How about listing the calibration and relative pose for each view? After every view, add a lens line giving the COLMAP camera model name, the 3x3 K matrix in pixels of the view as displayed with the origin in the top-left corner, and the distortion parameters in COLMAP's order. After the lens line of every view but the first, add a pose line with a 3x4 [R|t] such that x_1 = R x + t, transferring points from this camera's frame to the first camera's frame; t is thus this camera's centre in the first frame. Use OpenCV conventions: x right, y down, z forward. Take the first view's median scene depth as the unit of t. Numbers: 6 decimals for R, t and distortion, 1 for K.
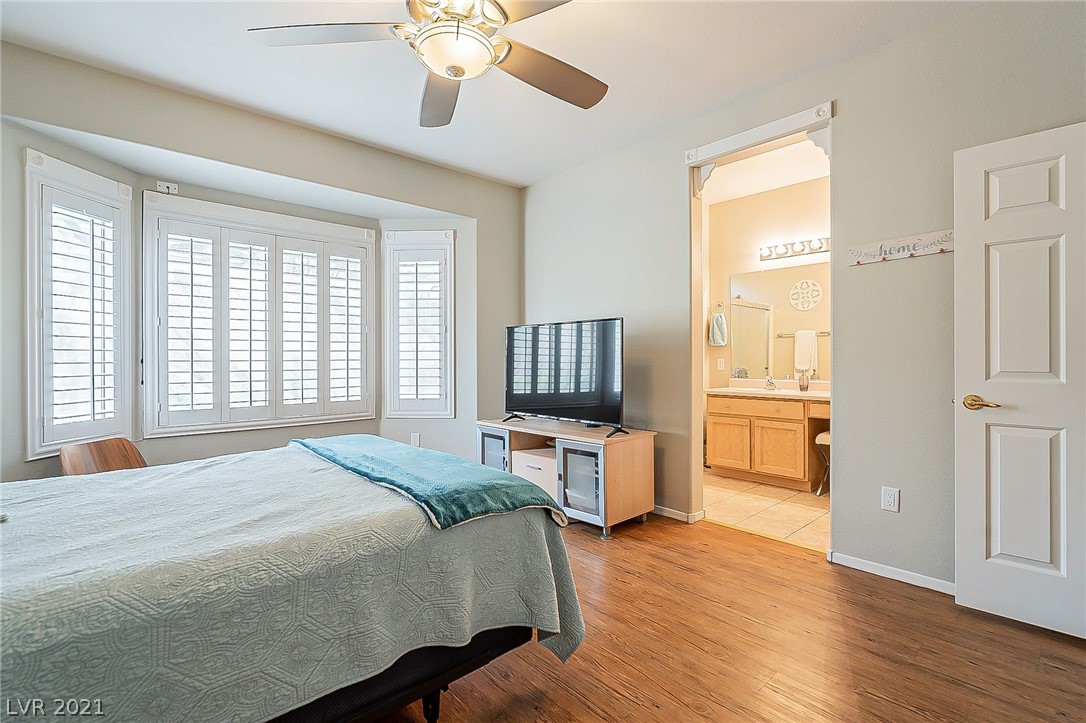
lens RADIAL K [[505.3, 0, 545.6], [0, 505.3, 354.9], [0, 0, 1]] dist [-0.000916, 0.003244]
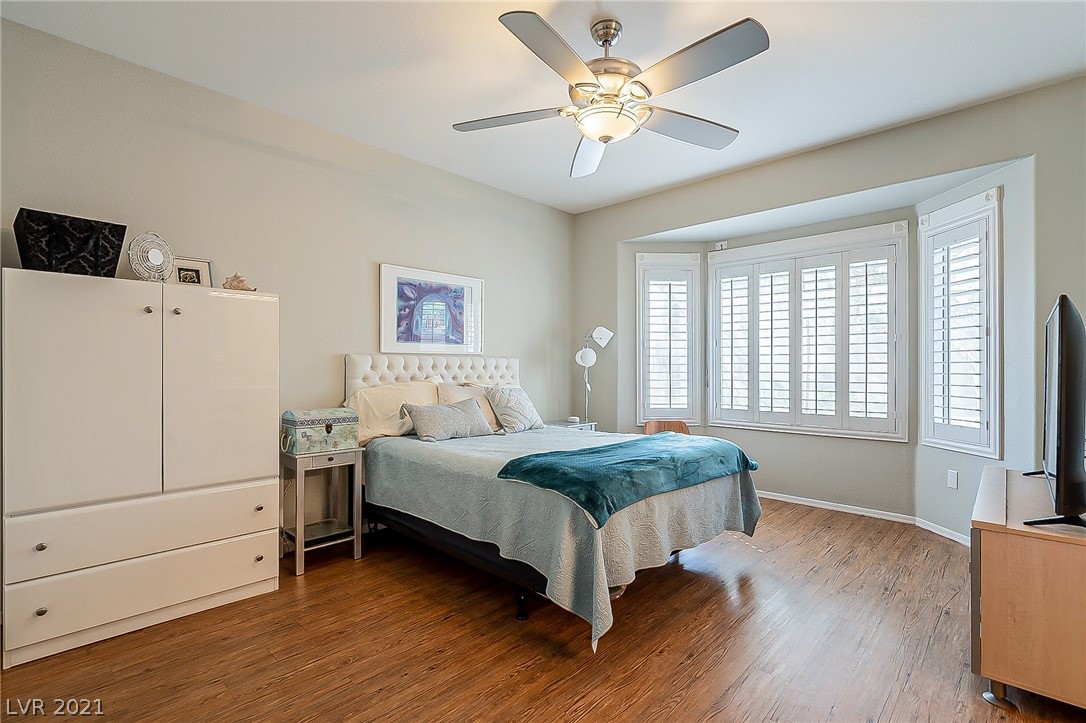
lens RADIAL K [[505.3, 0, 547.8], [0, 505.3, 363.2], [0, 0, 1]] dist [-0.000916, 0.003244]
pose [[0.068127, -0.004286, -0.997667, 0.490516], [0.001499, 0.999990, -0.004193, -0.005017], [0.997676, -0.001210, 0.068133, 0.362530]]
